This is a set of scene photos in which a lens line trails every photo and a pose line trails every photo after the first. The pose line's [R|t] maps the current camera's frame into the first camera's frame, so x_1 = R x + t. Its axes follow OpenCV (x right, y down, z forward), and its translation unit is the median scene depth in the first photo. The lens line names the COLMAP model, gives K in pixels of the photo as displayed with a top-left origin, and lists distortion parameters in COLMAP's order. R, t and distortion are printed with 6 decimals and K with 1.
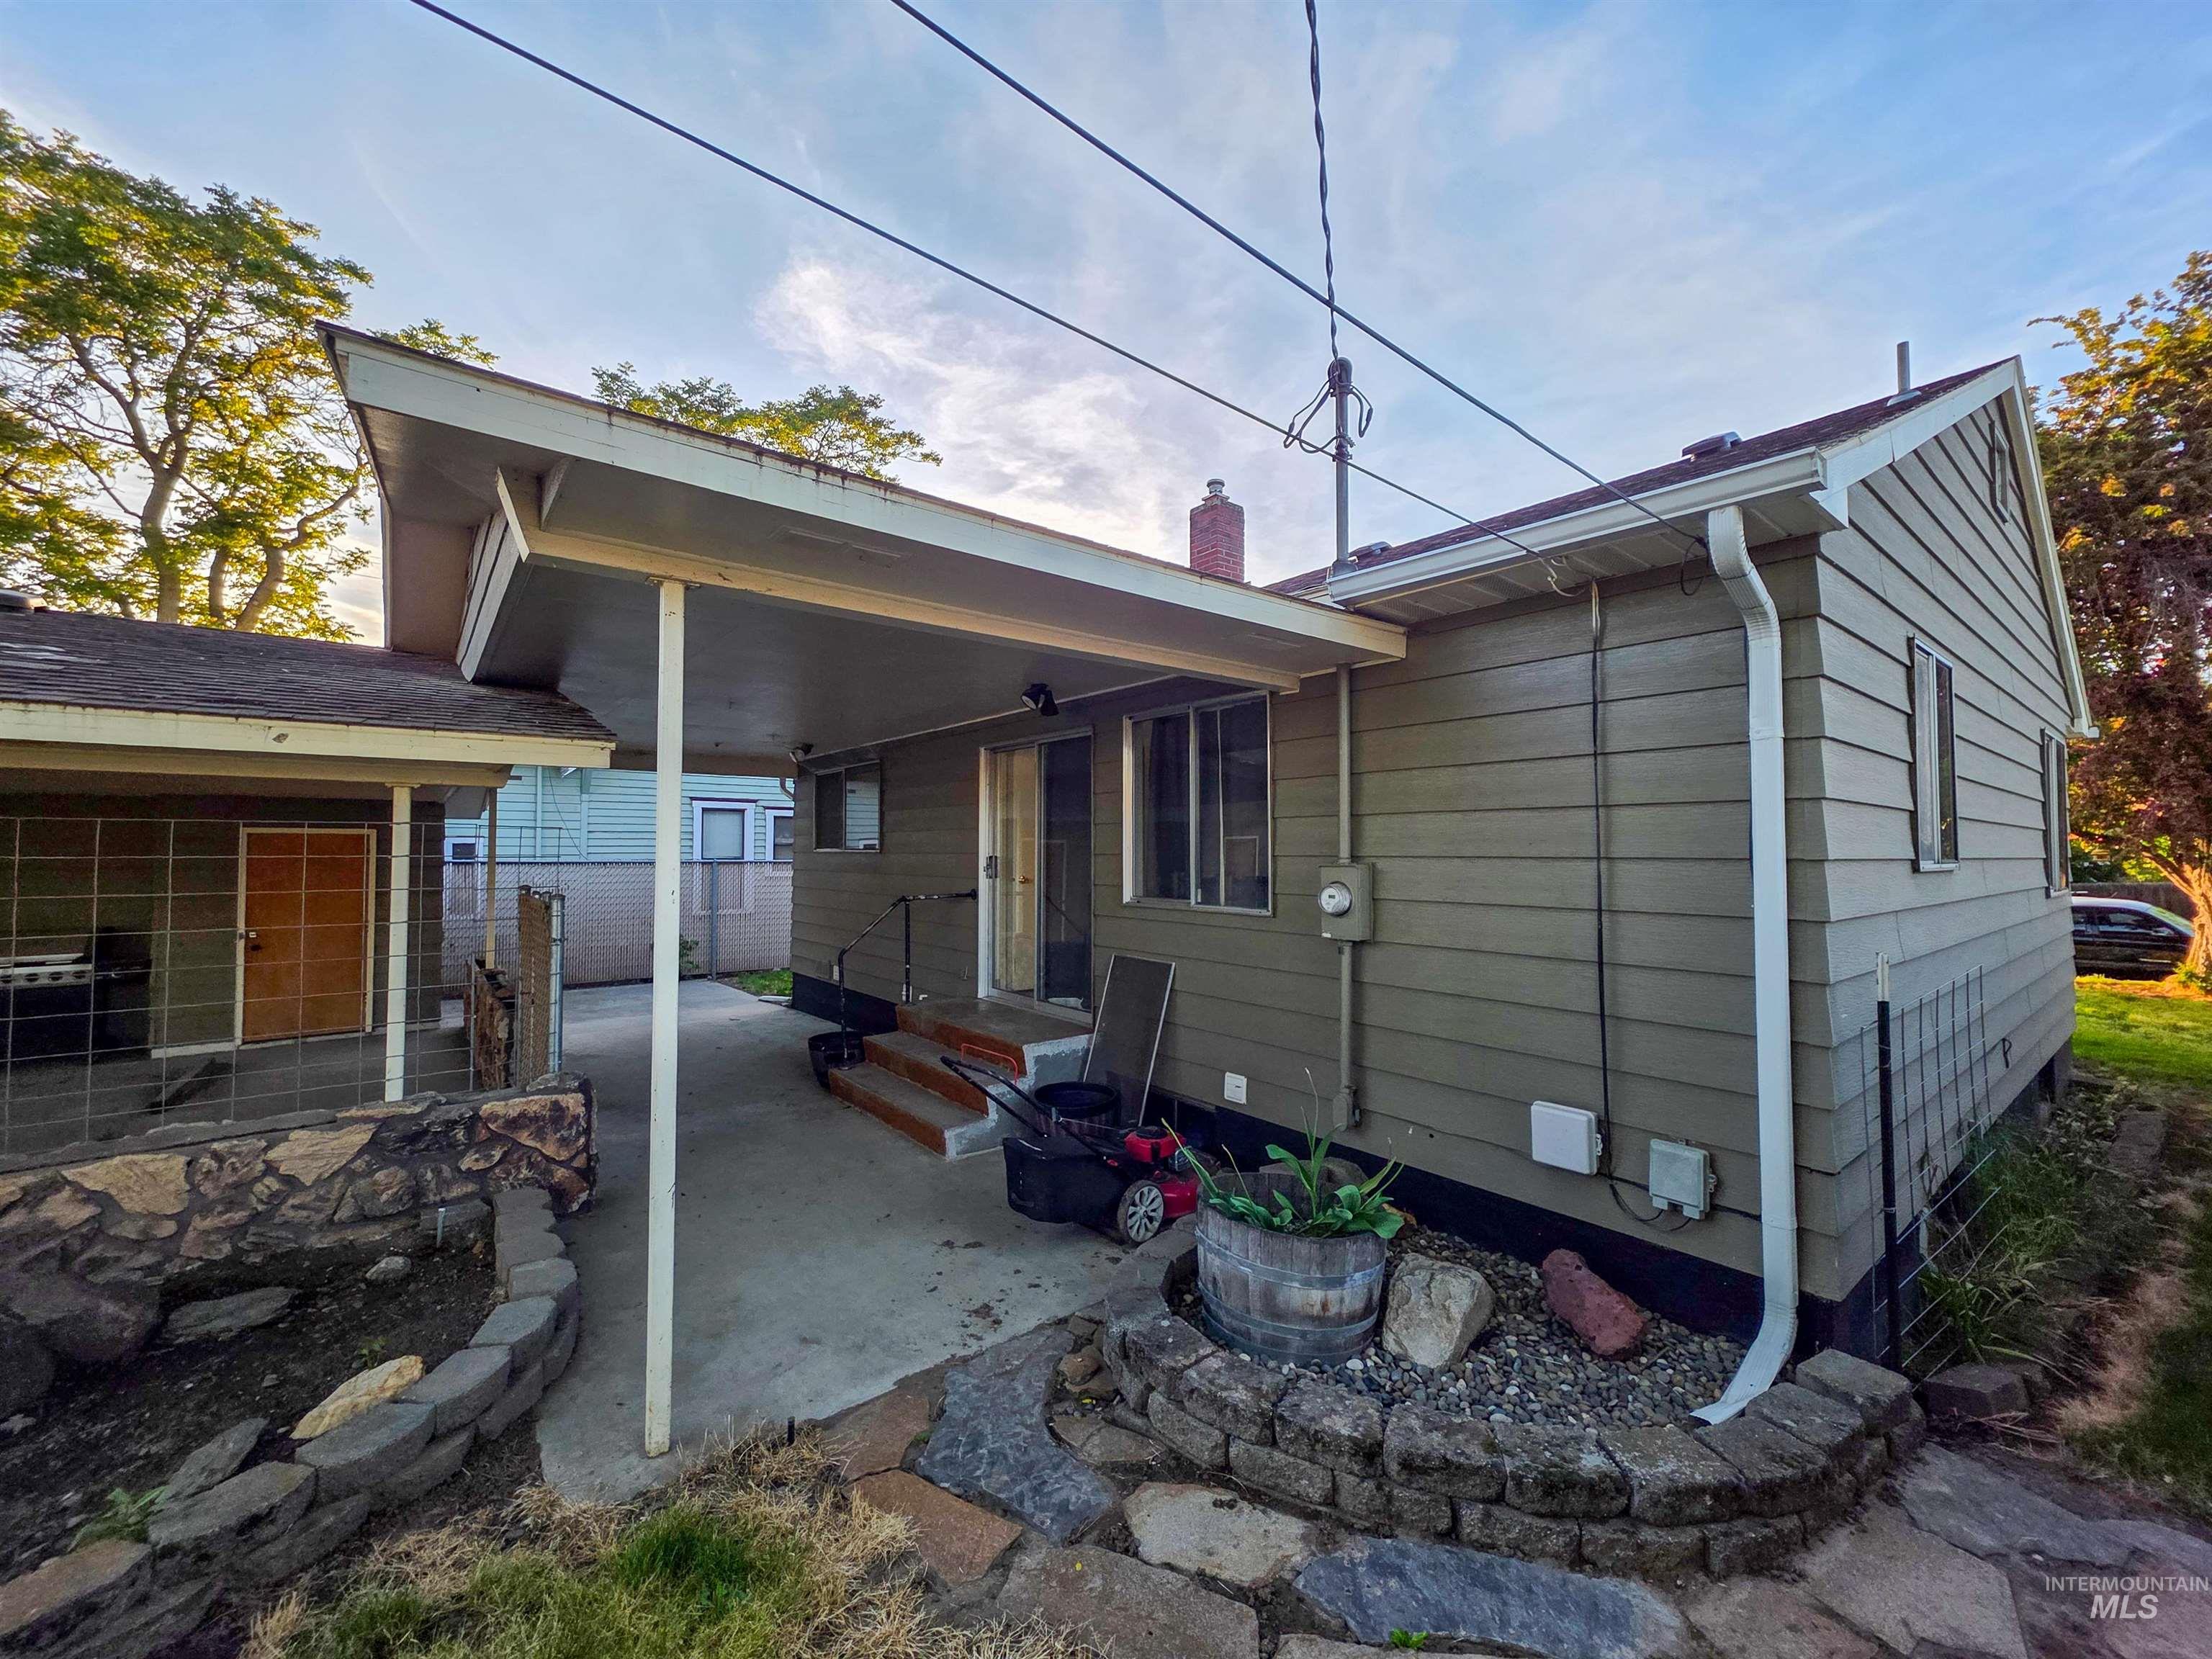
lens RADIAL K [[888.3, 0, 1095.0], [0, 888.3, 832.5], [0, 0, 1]] dist [0.001993, 0.000651]
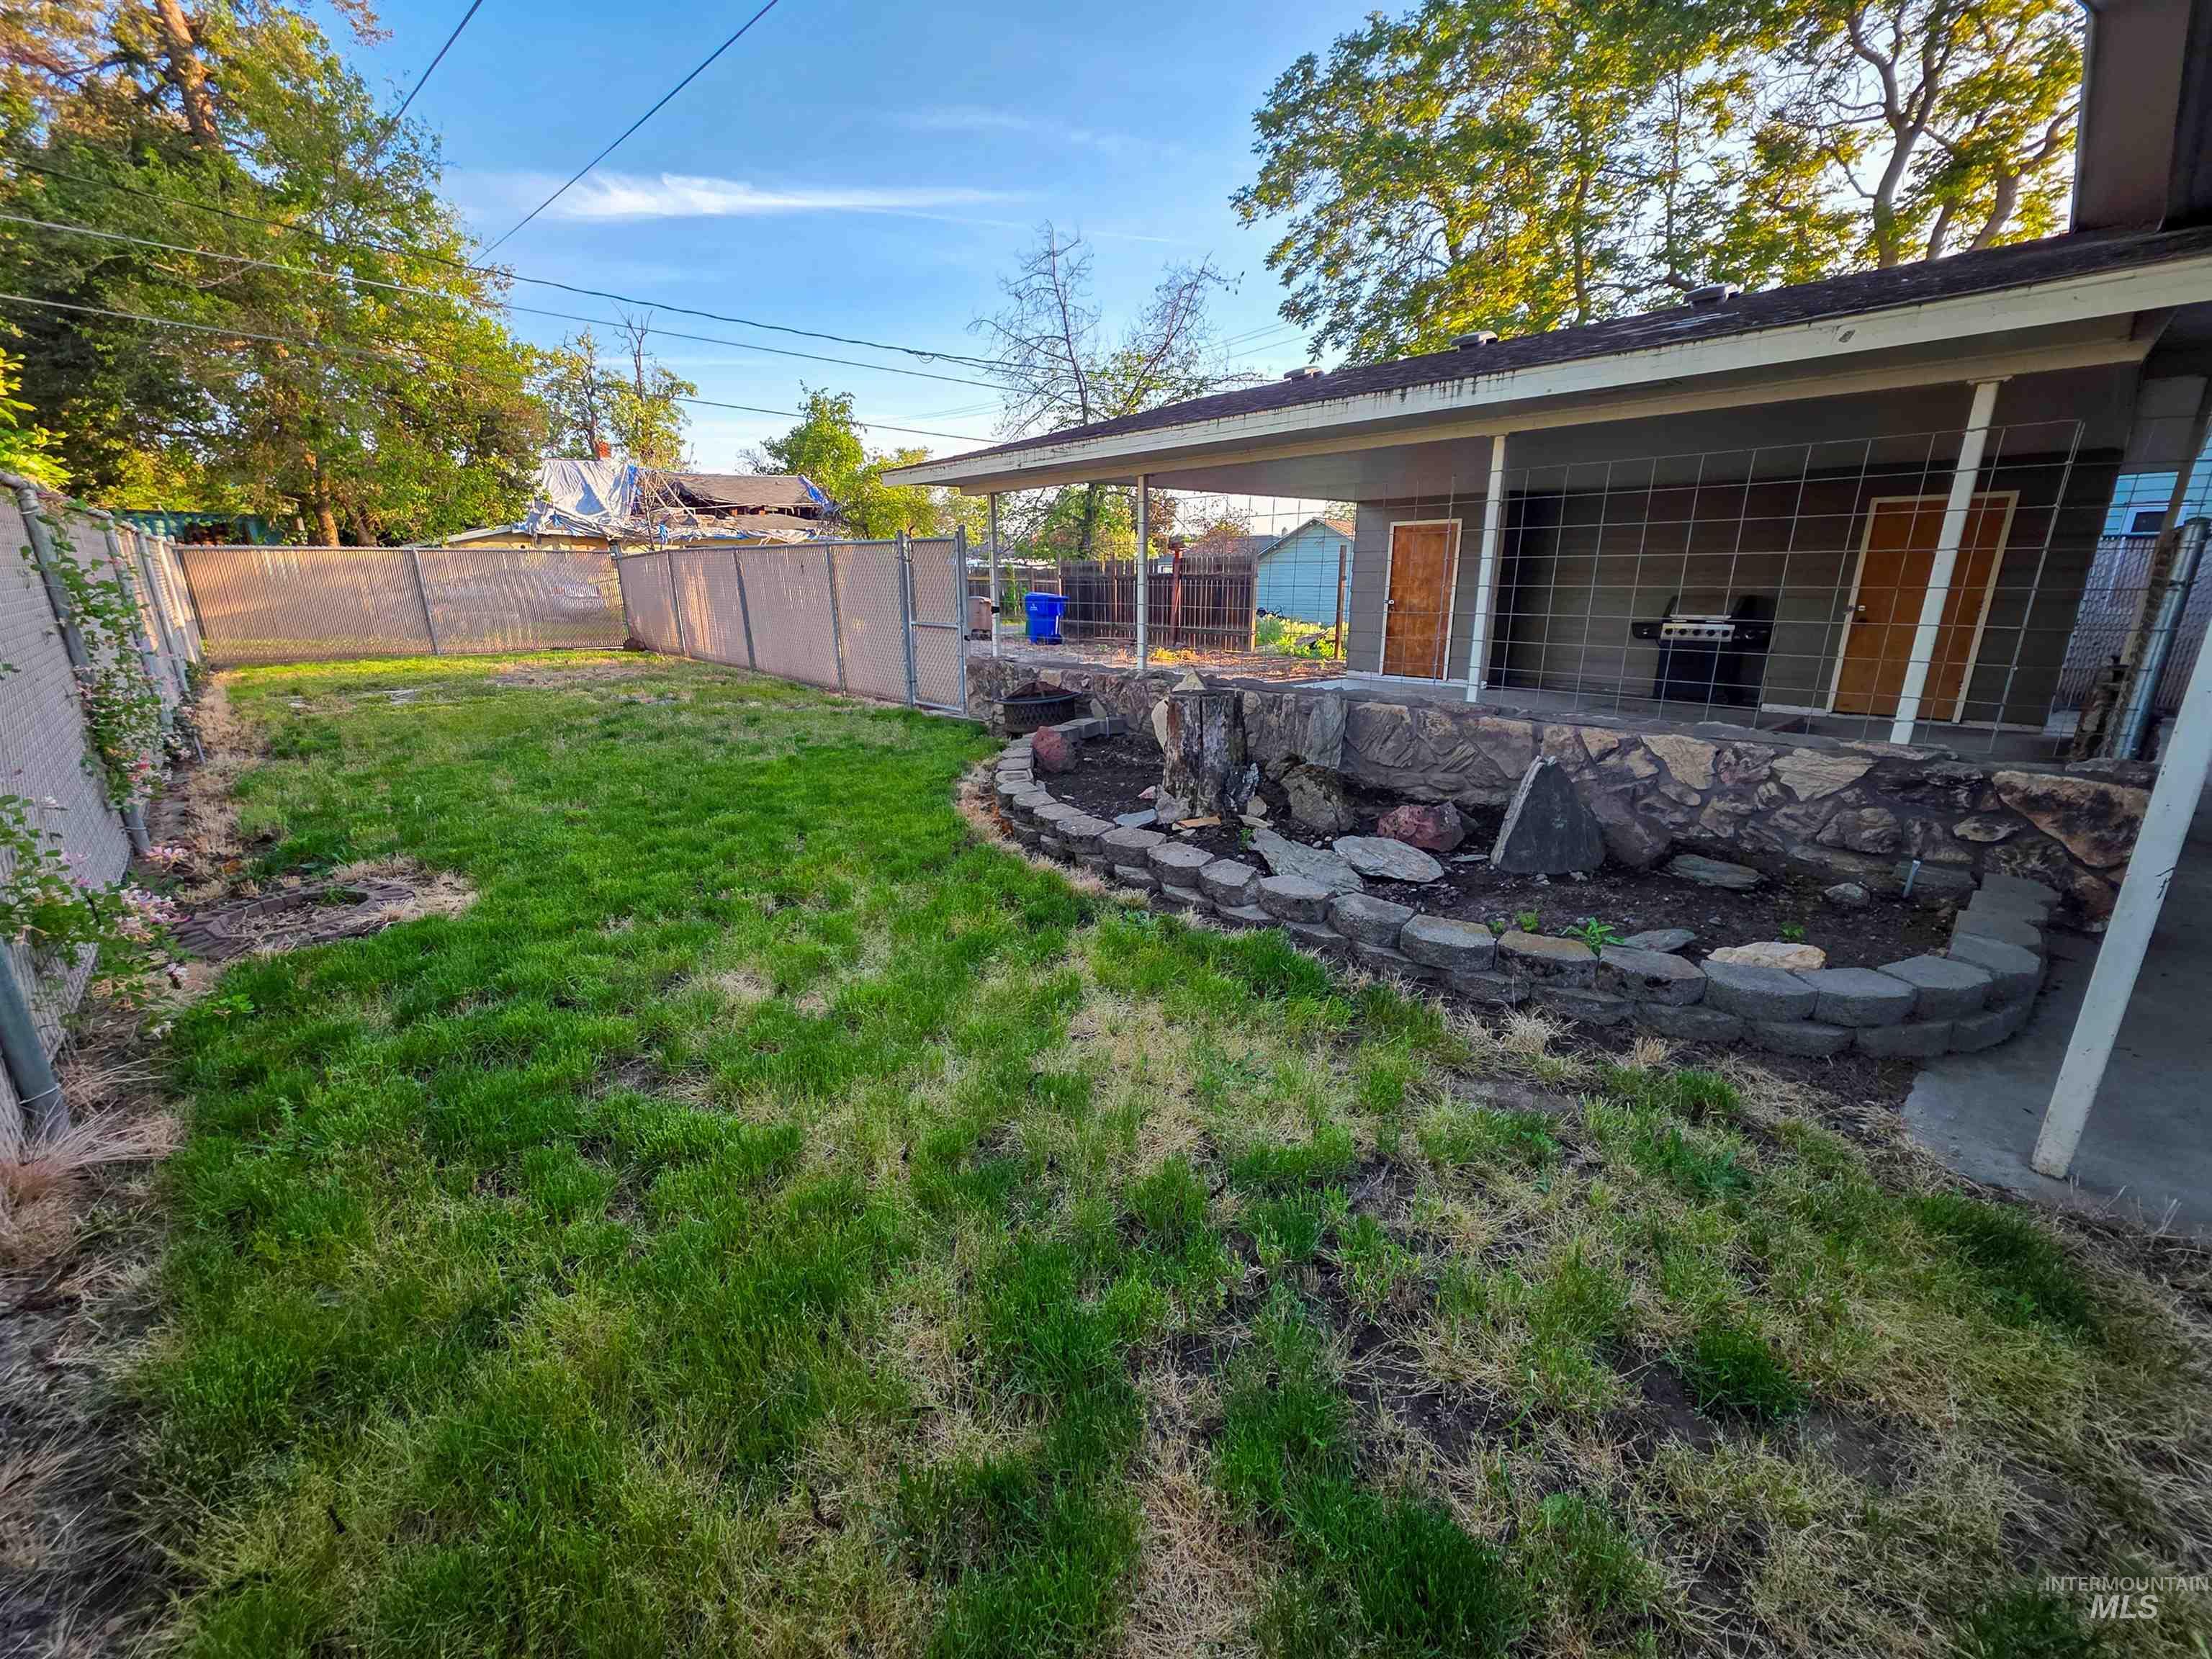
lens RADIAL K [[888.3, 0, 1095.0], [0, 888.3, 832.5], [0, 0, 1]] dist [0.001993, 0.000651]
pose [[0.077623, 0.278648, -0.957251, 0.099502], [0.028261, 0.959148, 0.281491, 0.099542], [0.996582, -0.048903, 0.066577, 0.061611]]
